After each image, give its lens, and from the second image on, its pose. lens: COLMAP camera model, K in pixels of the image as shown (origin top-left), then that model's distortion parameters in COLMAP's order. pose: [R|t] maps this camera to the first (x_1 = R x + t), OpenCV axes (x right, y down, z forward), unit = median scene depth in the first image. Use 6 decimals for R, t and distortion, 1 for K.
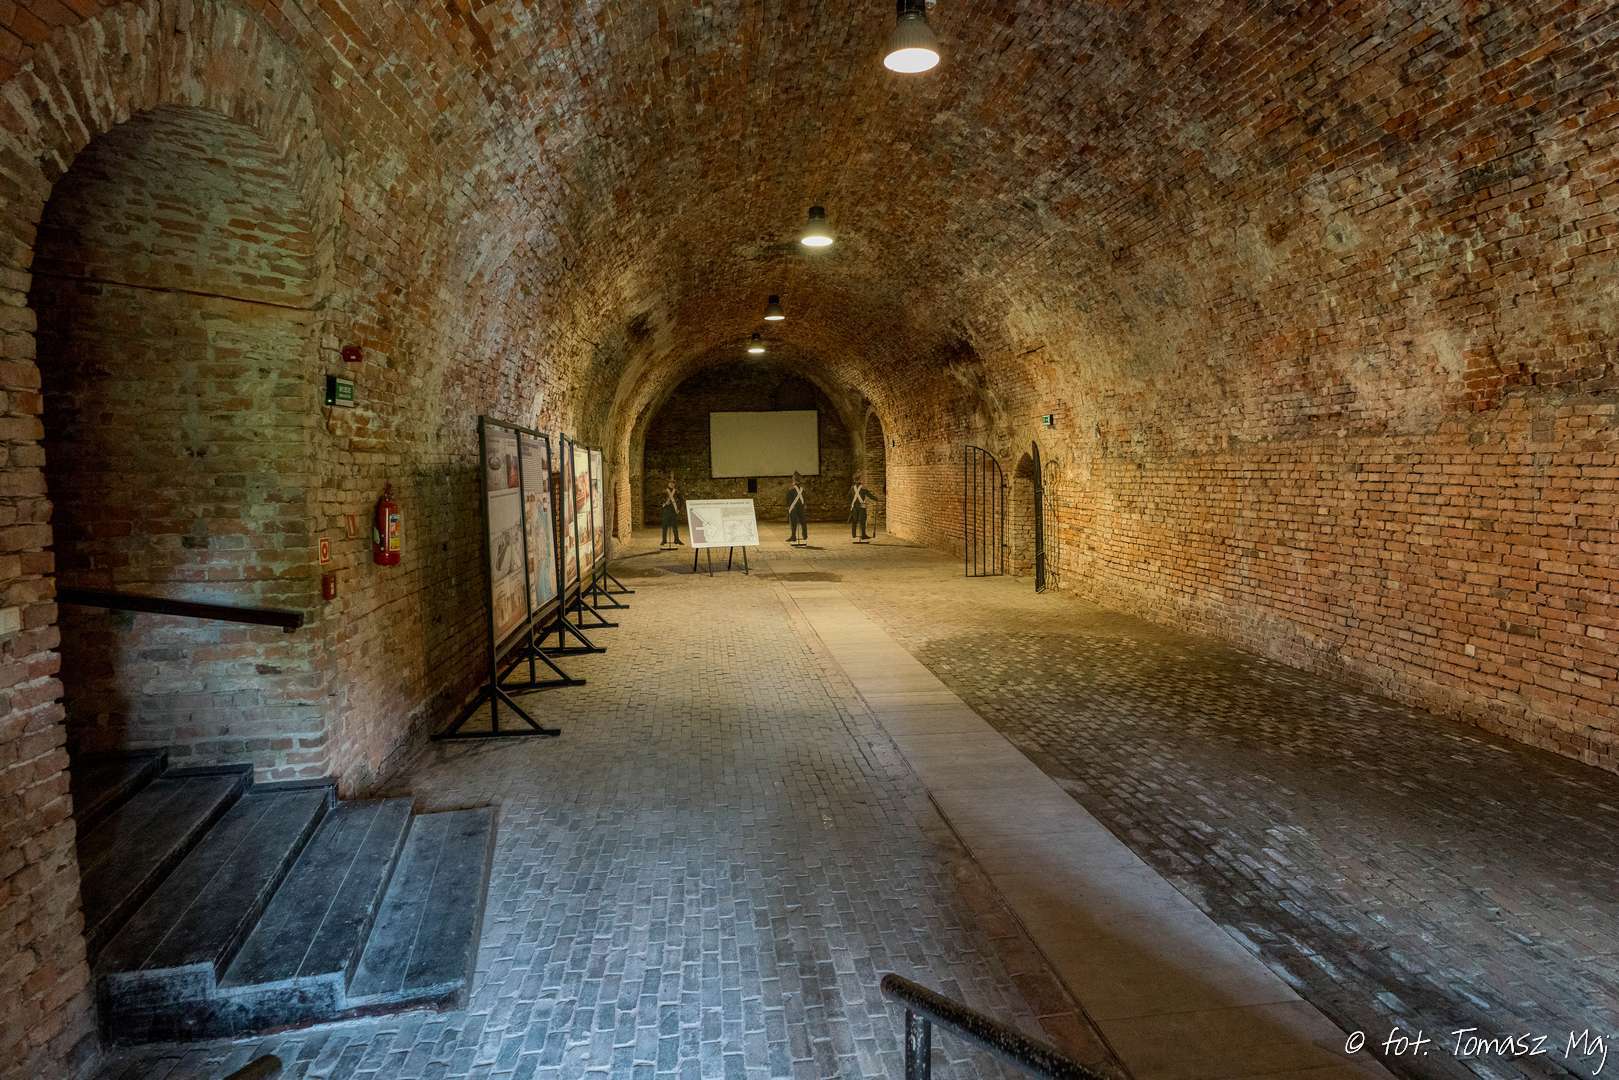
lens RADIAL K [[919.6, 0, 809.5], [0, 919.6, 540.0], [0, 0, 1]] dist [-0.029572, 0.003621]
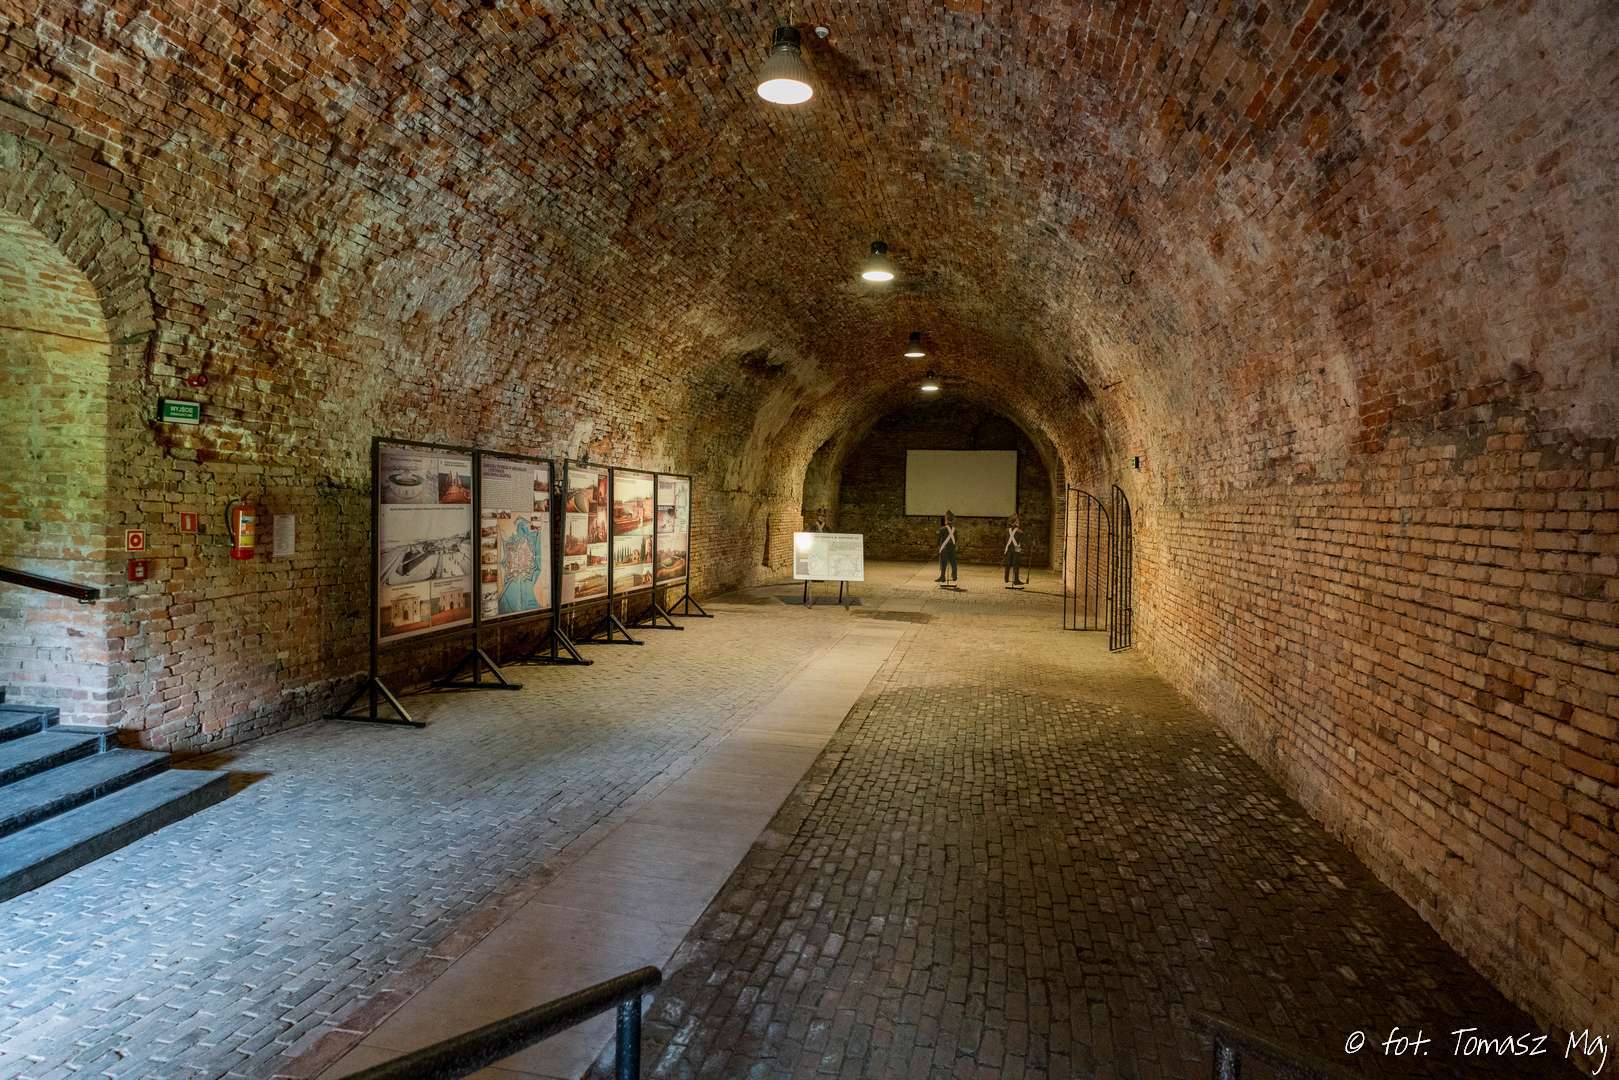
lens RADIAL K [[919.6, 0, 809.5], [0, 919.6, 540.0], [0, 0, 1]] dist [-0.029572, 0.003621]
pose [[0.950838, 0.054467, -0.304861, 0.494557], [-0.067369, 0.997216, -0.031952, -0.007685], [0.302272, 0.050919, 0.951861, 0.088732]]
